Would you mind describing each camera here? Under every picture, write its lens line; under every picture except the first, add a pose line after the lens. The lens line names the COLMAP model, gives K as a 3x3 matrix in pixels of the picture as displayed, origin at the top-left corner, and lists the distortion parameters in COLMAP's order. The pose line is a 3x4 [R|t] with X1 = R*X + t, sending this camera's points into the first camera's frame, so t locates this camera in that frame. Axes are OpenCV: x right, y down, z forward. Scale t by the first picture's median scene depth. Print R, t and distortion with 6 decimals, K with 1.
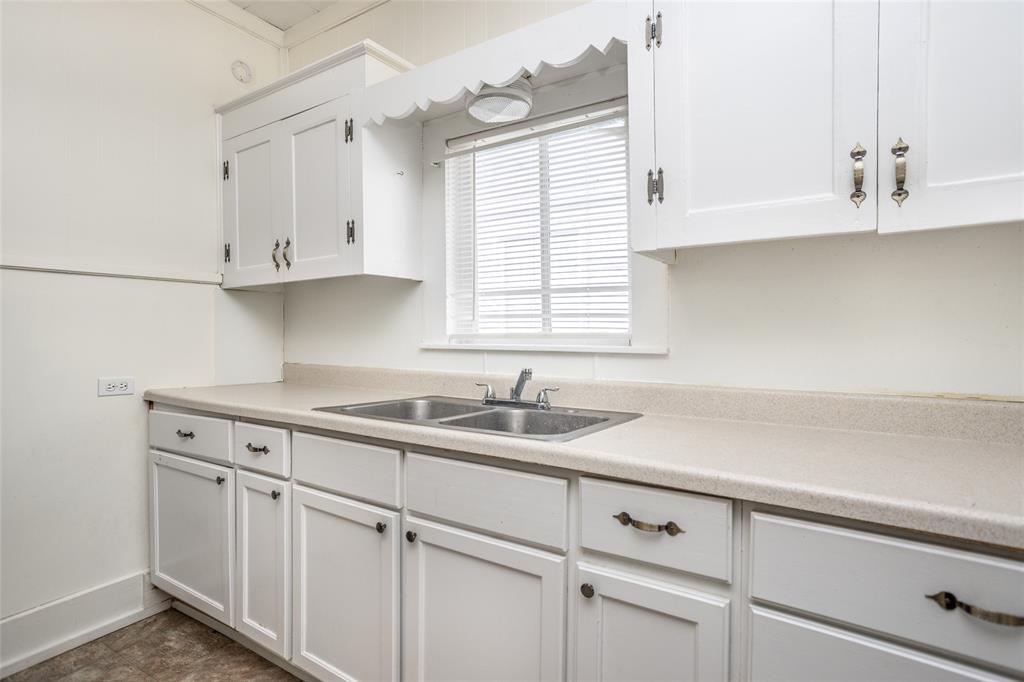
lens RADIAL K [[504.8, 0, 512.9], [0, 504.8, 338.8], [0, 0, 1]] dist [-0.013970, 0.005153]
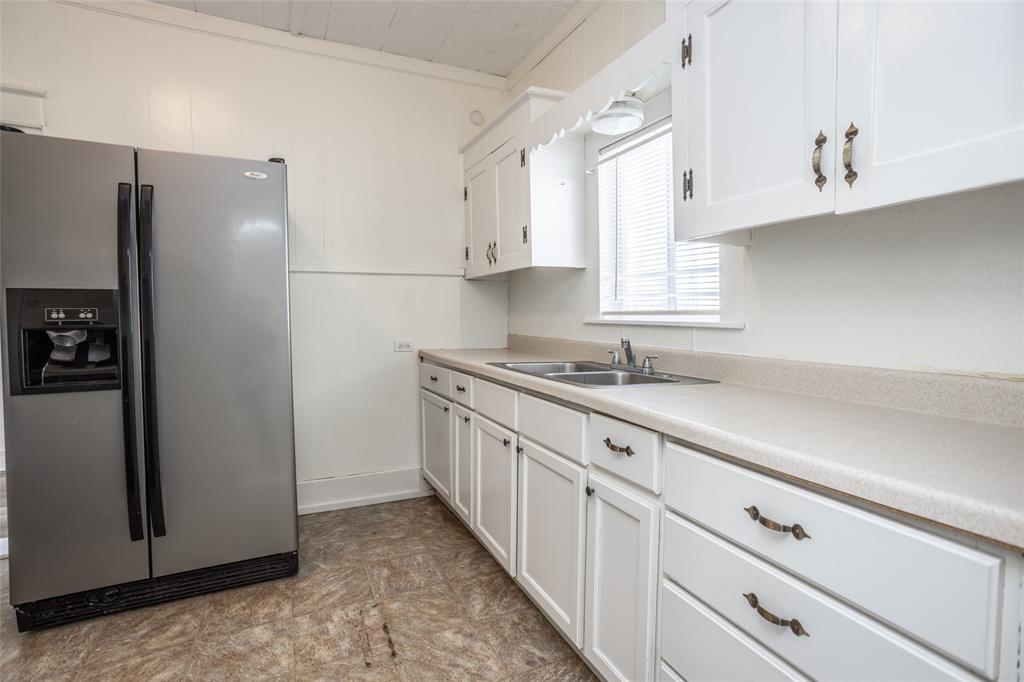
lens RADIAL K [[504.8, 0, 501.1], [0, 504.8, 347.5], [0, 0, 1]] dist [-0.013970, 0.005153]
pose [[0.832206, 0.035968, -0.553299, 0.397170], [-0.004074, 0.998264, 0.058765, 0.007753], [0.554452, -0.046651, 0.830907, -0.165212]]
